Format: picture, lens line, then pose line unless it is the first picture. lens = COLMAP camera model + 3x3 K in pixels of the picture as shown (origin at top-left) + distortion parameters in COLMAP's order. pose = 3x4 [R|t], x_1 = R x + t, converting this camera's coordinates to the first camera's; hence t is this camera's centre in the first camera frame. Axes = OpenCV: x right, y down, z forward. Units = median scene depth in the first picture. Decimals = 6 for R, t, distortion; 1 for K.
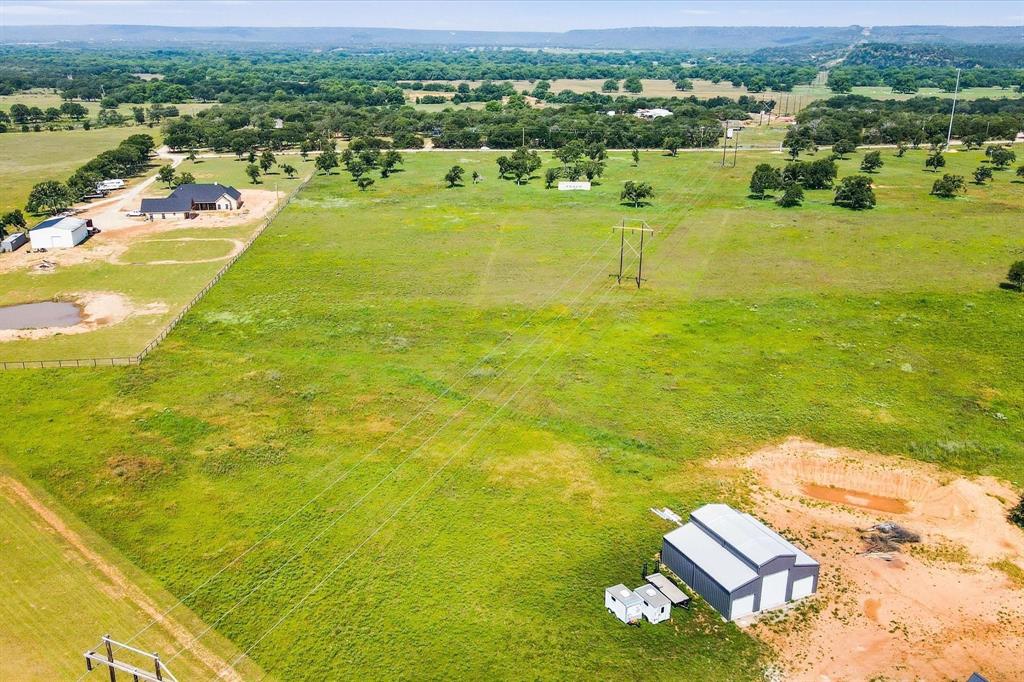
lens RADIAL K [[896.4, 0, 512.9], [0, 896.4, 337.5], [0, 0, 1]] dist [0.002907, 0.046875]
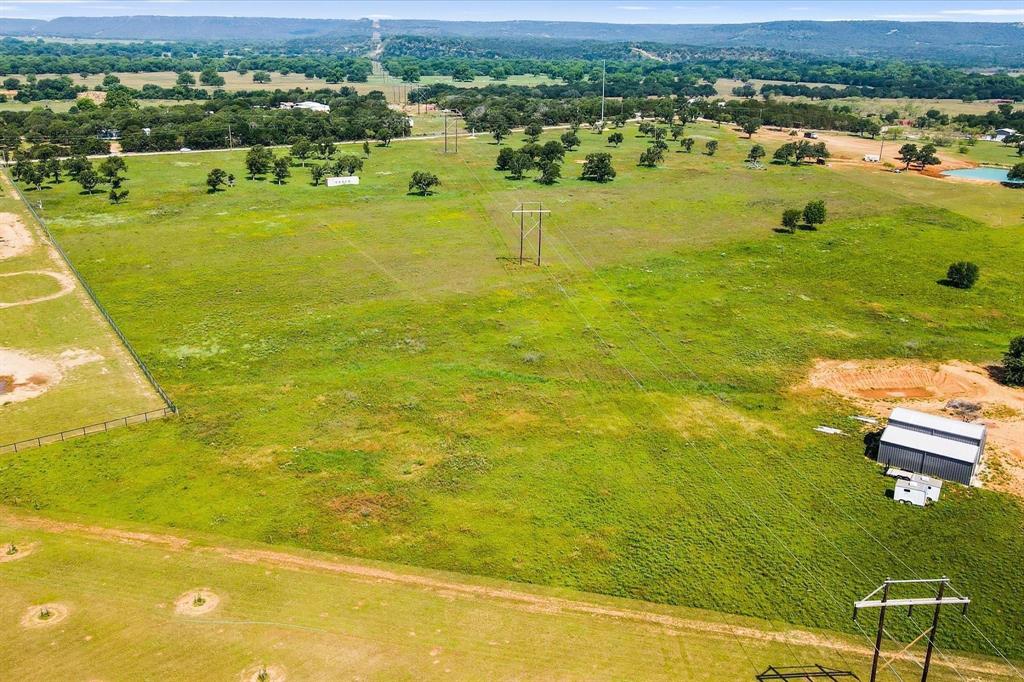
lens RADIAL K [[896.4, 0, 515.1], [0, 896.4, 346.3], [0, 0, 1]] dist [0.002907, 0.046875]
pose [[0.870118, -0.160560, 0.465957, -0.254370], [0.152305, 0.986768, 0.055611, -0.015564], [-0.468720, 0.022580, 0.883058, 0.044292]]
